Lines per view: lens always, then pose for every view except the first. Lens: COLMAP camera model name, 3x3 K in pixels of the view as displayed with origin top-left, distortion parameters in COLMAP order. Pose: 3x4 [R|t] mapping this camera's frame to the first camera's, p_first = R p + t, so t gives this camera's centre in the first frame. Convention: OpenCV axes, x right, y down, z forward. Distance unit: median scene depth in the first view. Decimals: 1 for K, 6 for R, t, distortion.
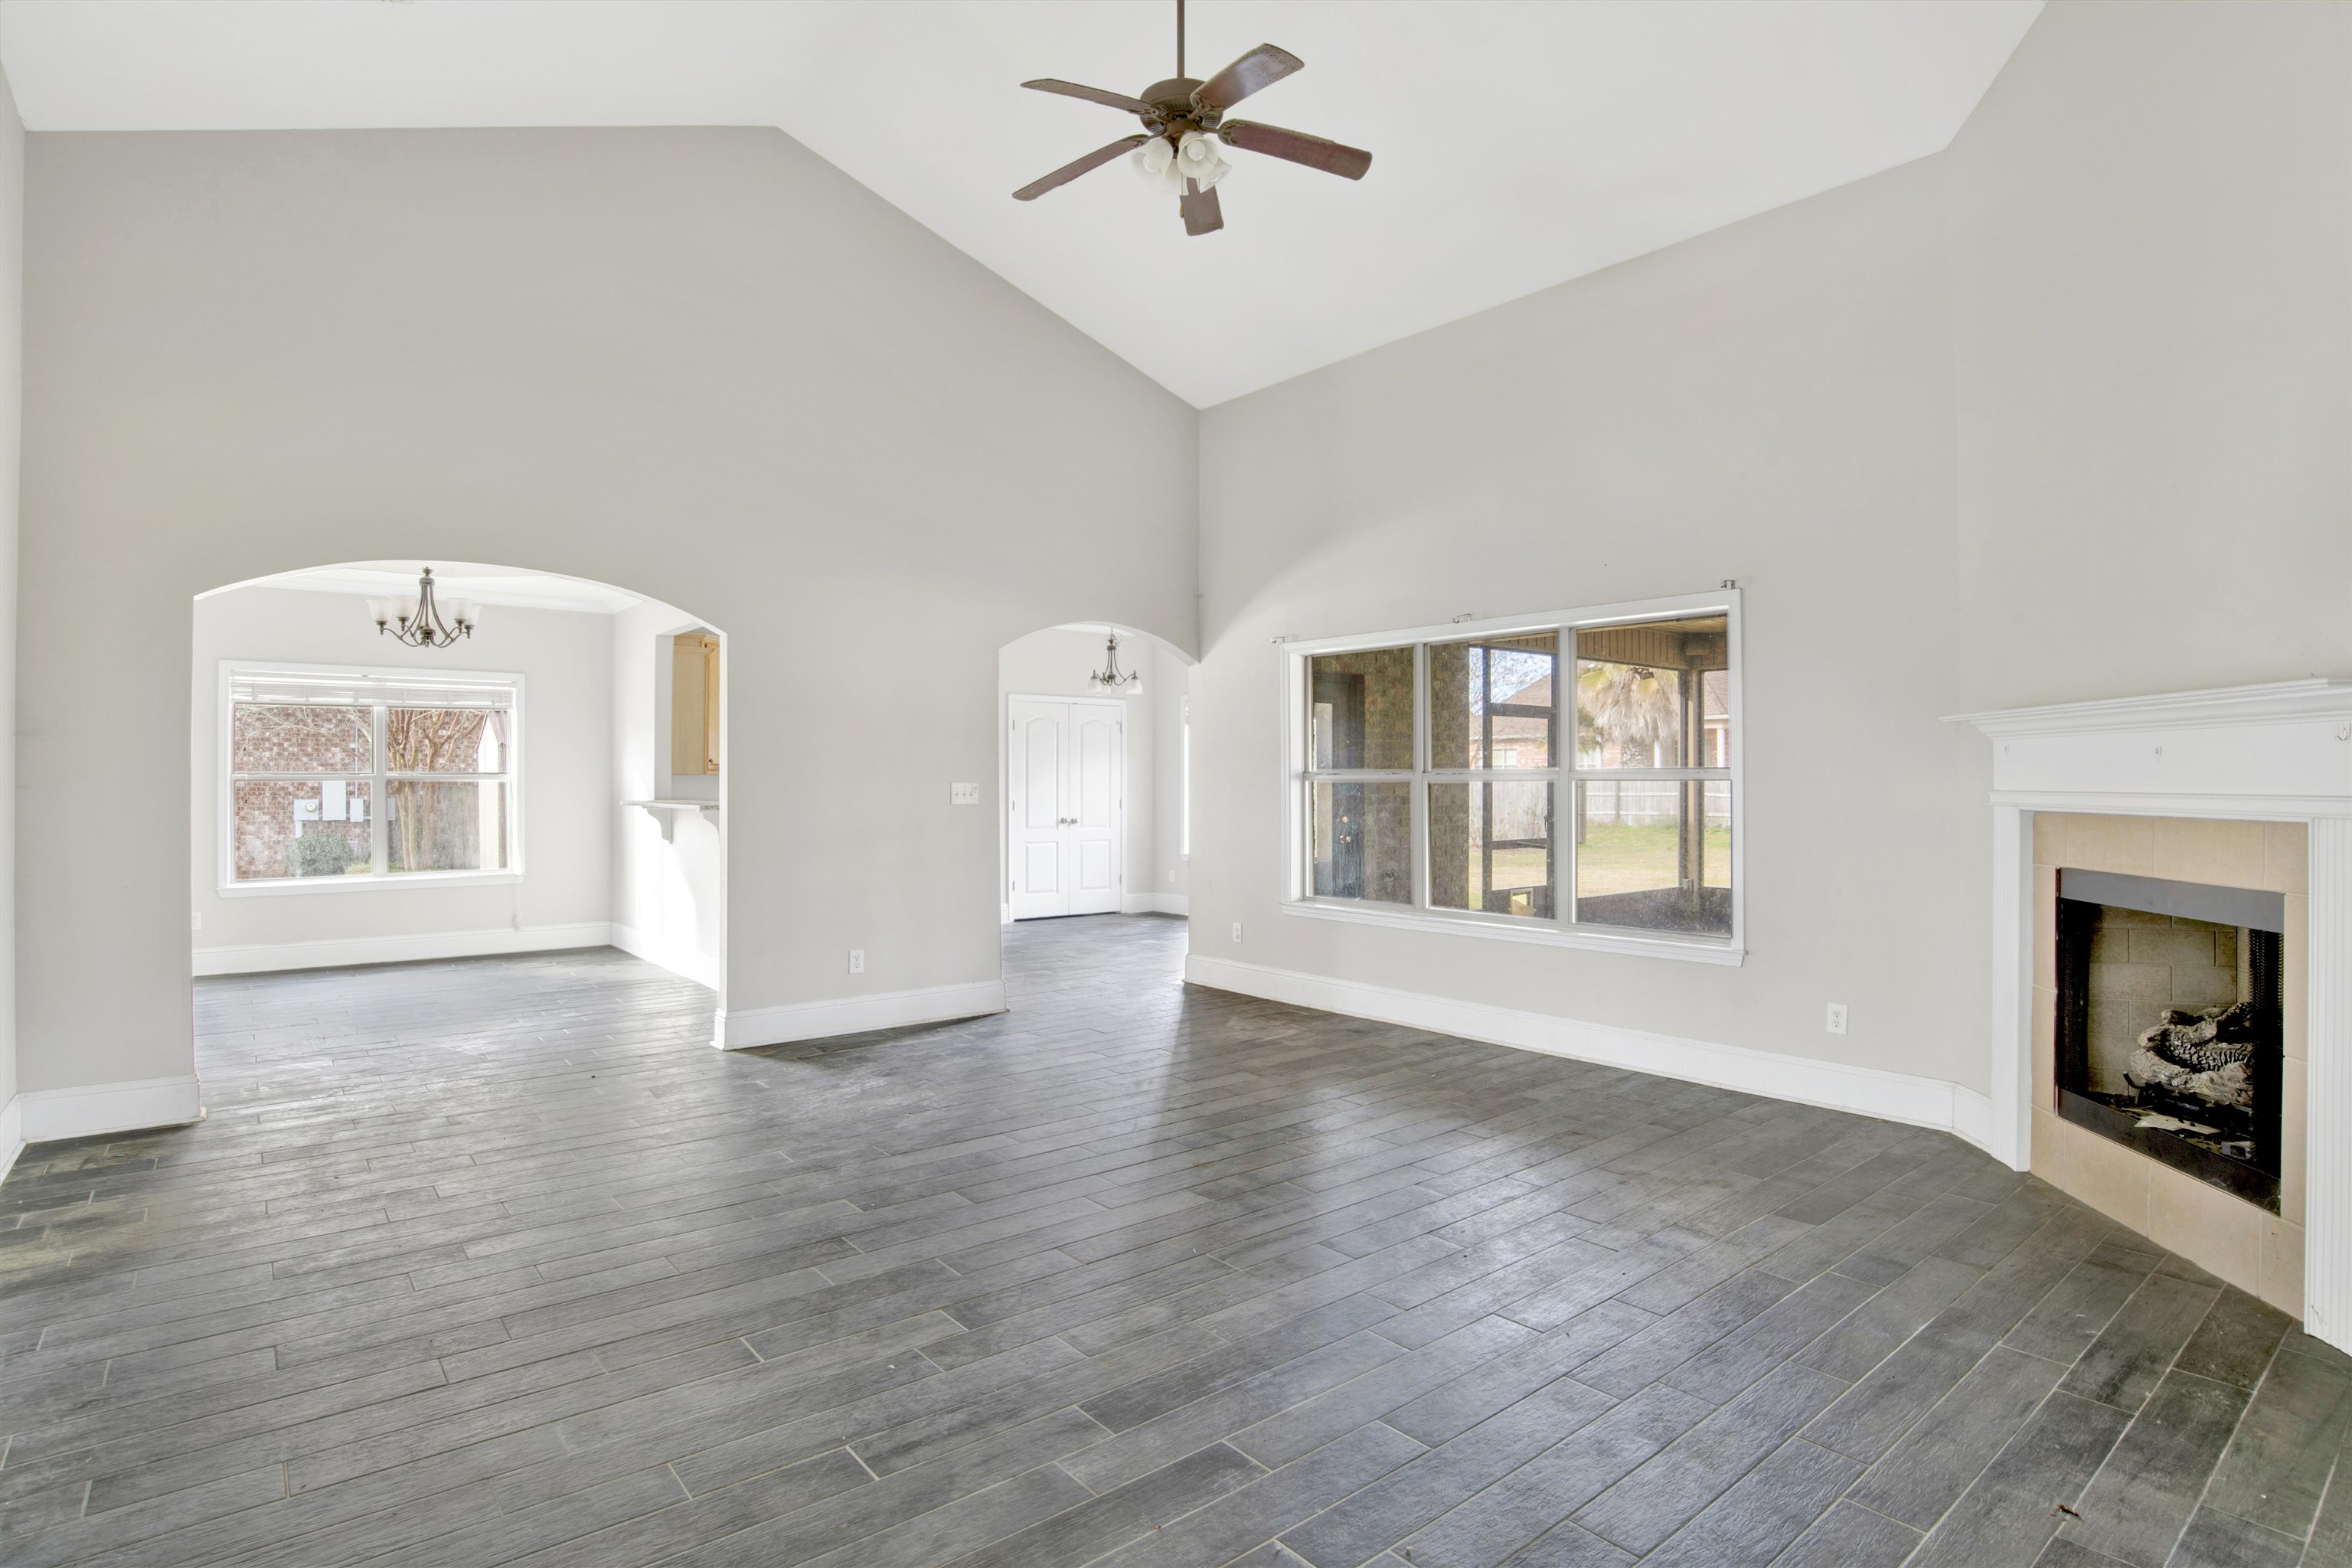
lens RADIAL K [[1197.3, 0, 1188.5], [0, 1197.3, 775.4], [0, 0, 1]] dist [-0.036741, 0.000739]
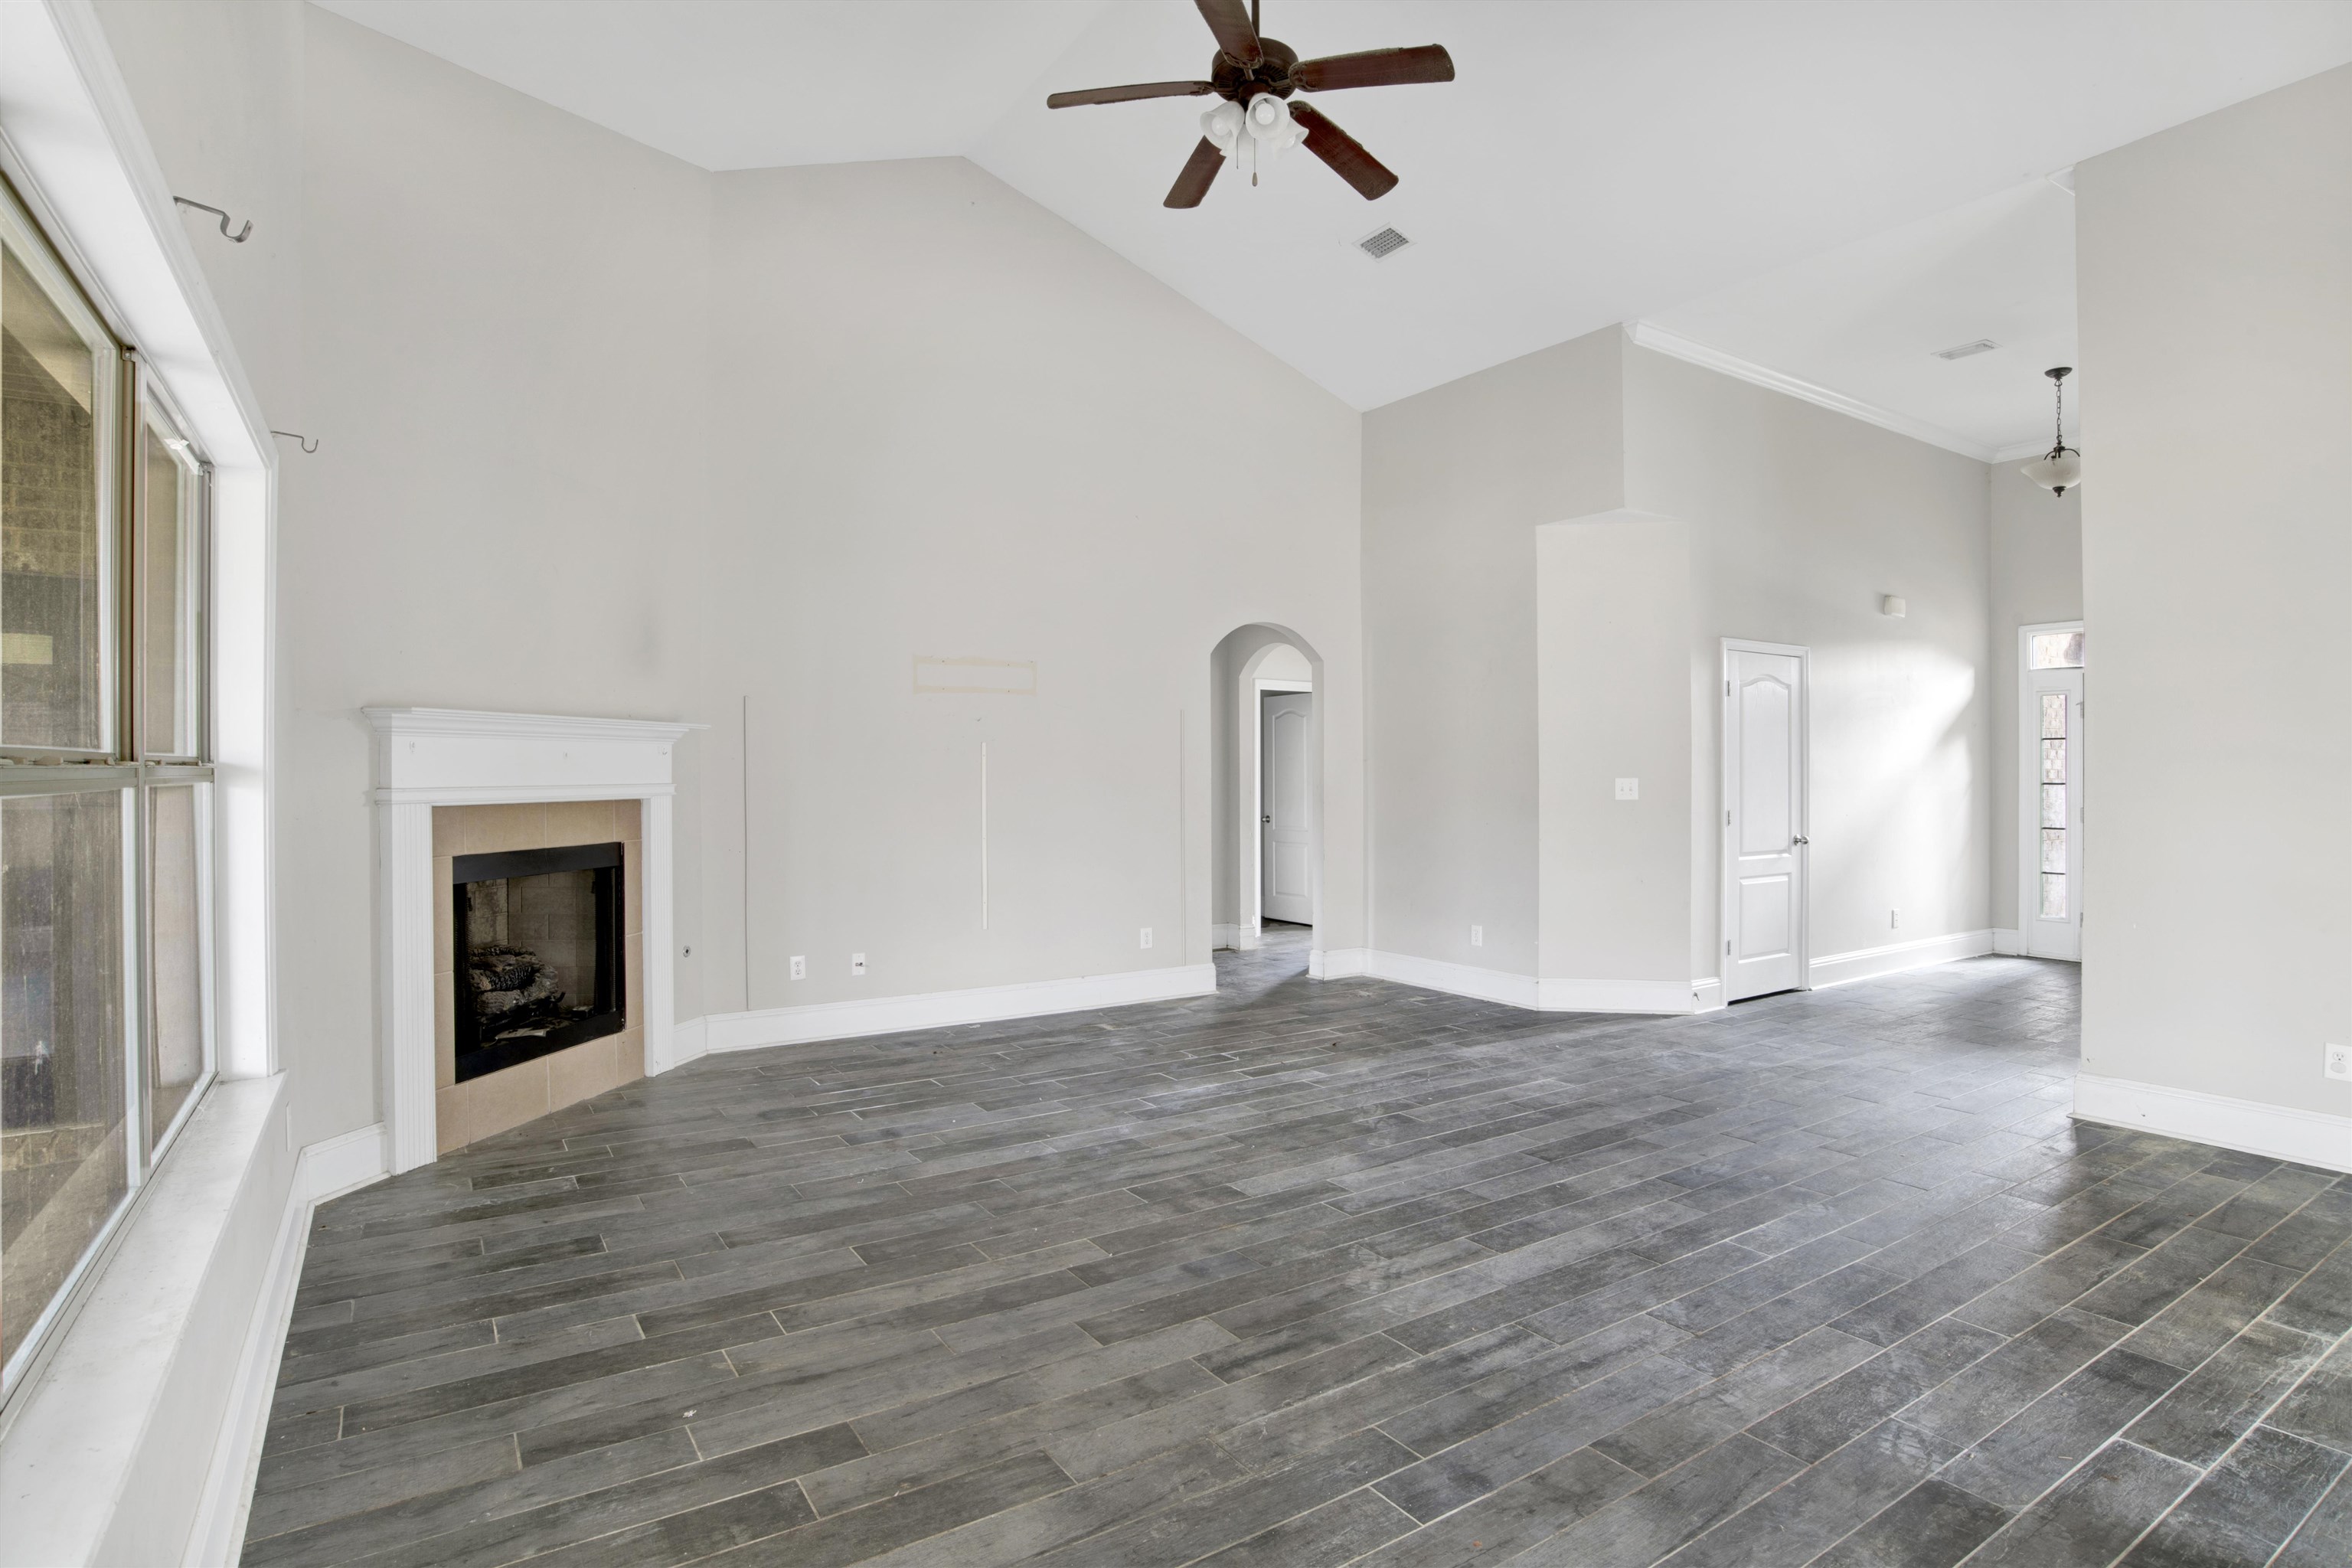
lens RADIAL K [[1197.3, 0, 1188.5], [0, 1197.3, 775.4], [0, 0, 1]] dist [-0.036741, 0.000739]
pose [[-0.994684, 0.005306, 0.102837, -0.057317], [0.004798, 0.999975, -0.005187, 0.011486], [-0.102862, -0.004666, -0.994685, 2.135237]]
